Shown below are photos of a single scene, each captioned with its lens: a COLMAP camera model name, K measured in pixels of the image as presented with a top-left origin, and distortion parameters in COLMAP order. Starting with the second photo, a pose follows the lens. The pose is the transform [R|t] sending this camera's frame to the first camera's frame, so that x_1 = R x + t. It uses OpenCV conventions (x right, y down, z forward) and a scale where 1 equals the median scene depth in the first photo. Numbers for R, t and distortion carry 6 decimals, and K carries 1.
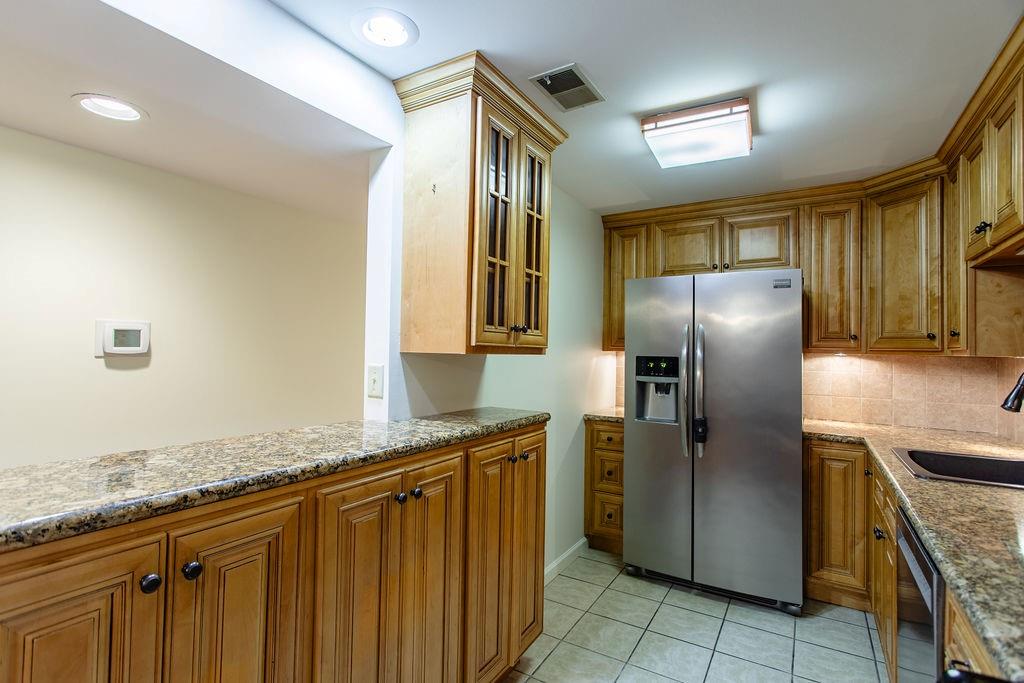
lens RADIAL K [[509.0, 0, 495.2], [0, 509.0, 339.6], [0, 0, 1]] dist [0.001845, 0.000725]
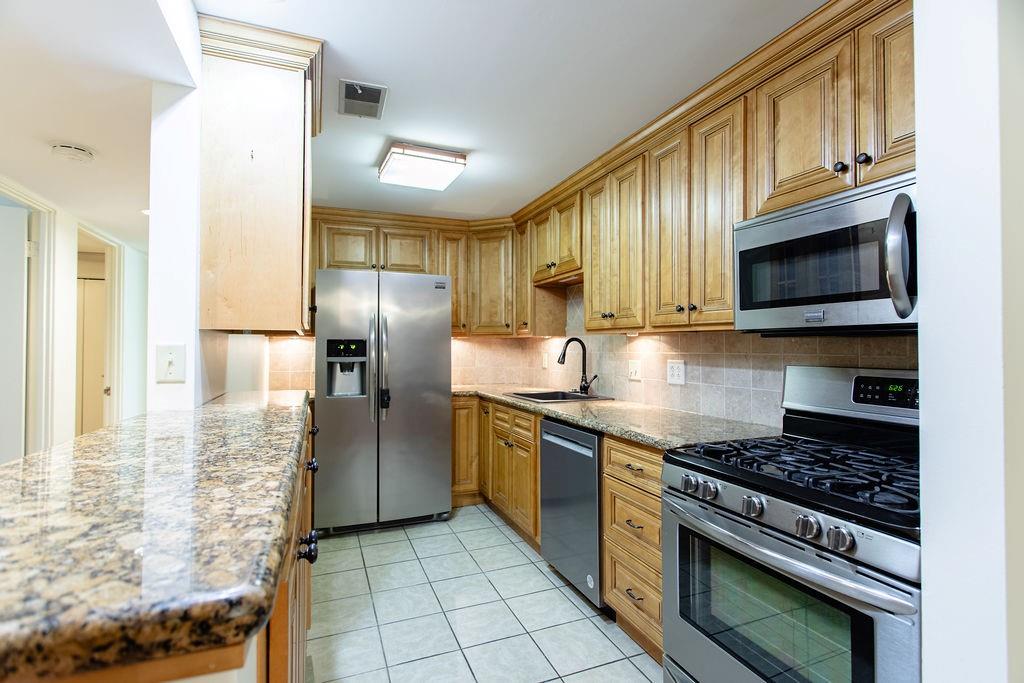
lens RADIAL K [[488.7, 0, 512.0], [0, 488.7, 341.5], [0, 0, 1]] dist [0.002651, 0.000323]
pose [[0.588716, -0.008368, 0.808297, -0.387820], [-0.005793, 0.999877, 0.014571, 0.021437], [-0.808319, -0.013261, 0.588595, 0.053741]]
